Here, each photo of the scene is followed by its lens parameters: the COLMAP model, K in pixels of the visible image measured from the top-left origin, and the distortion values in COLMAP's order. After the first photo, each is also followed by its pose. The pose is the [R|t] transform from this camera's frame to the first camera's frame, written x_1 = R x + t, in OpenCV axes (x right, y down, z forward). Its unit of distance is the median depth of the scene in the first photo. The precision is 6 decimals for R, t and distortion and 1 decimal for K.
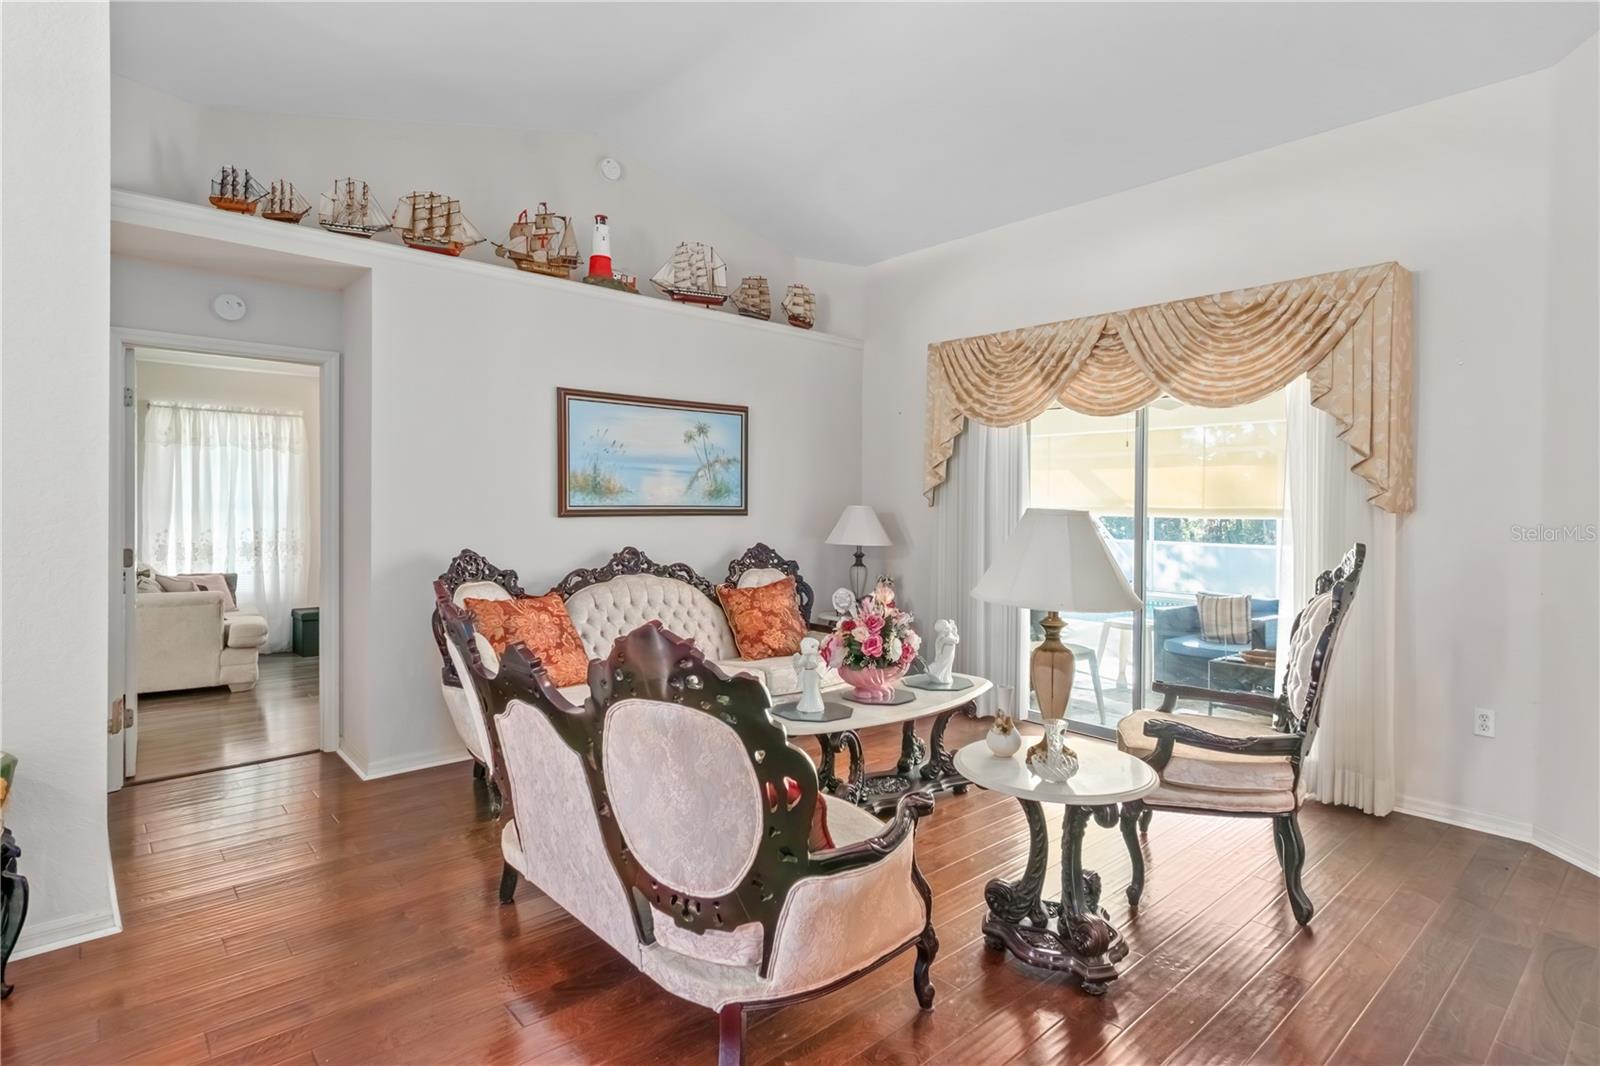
lens RADIAL K [[820.9, 0, 800.3], [0, 820.9, 521.7], [0, 0, 1]] dist [0.001495, 0.000491]
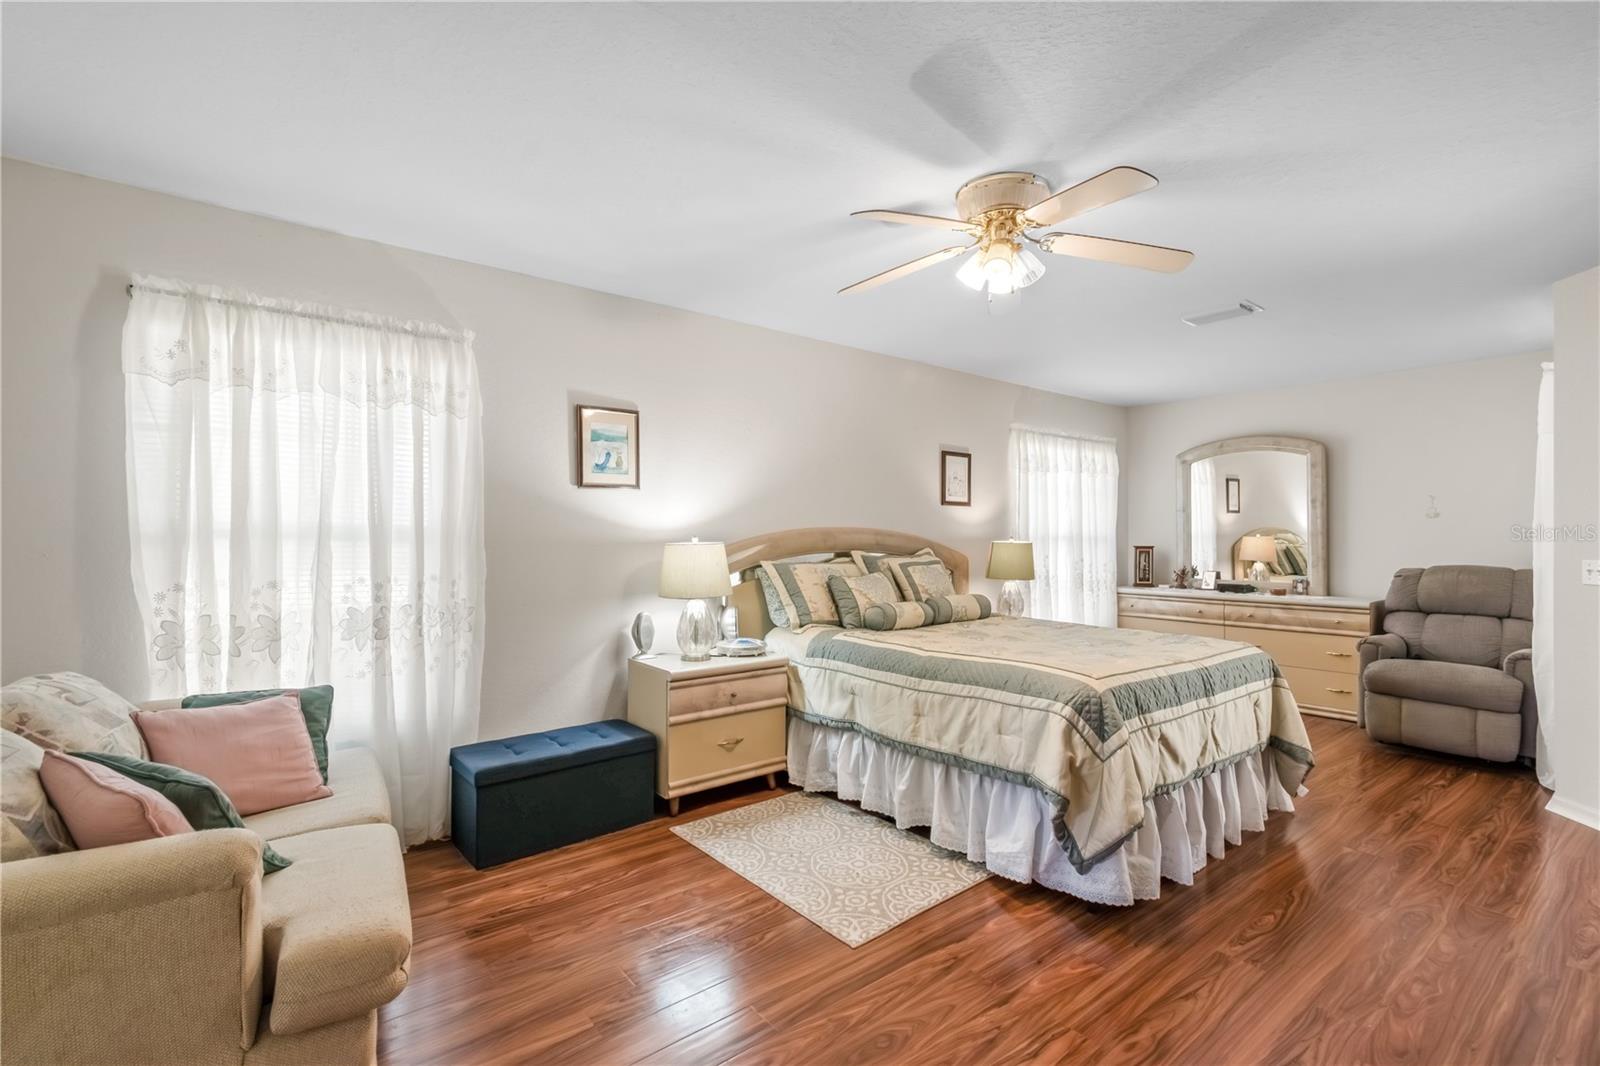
lens RADIAL K [[728.2, 0, 801.5], [0, 728.2, 541.7], [0, 0, 1]] dist [-0.001774, -0.000445]
pose [[0.997789, -0.006706, -0.066129, -0.407164], [0.005745, 0.999875, -0.014717, -0.004592], [0.066219, 0.014305, 0.997703, 0.622384]]
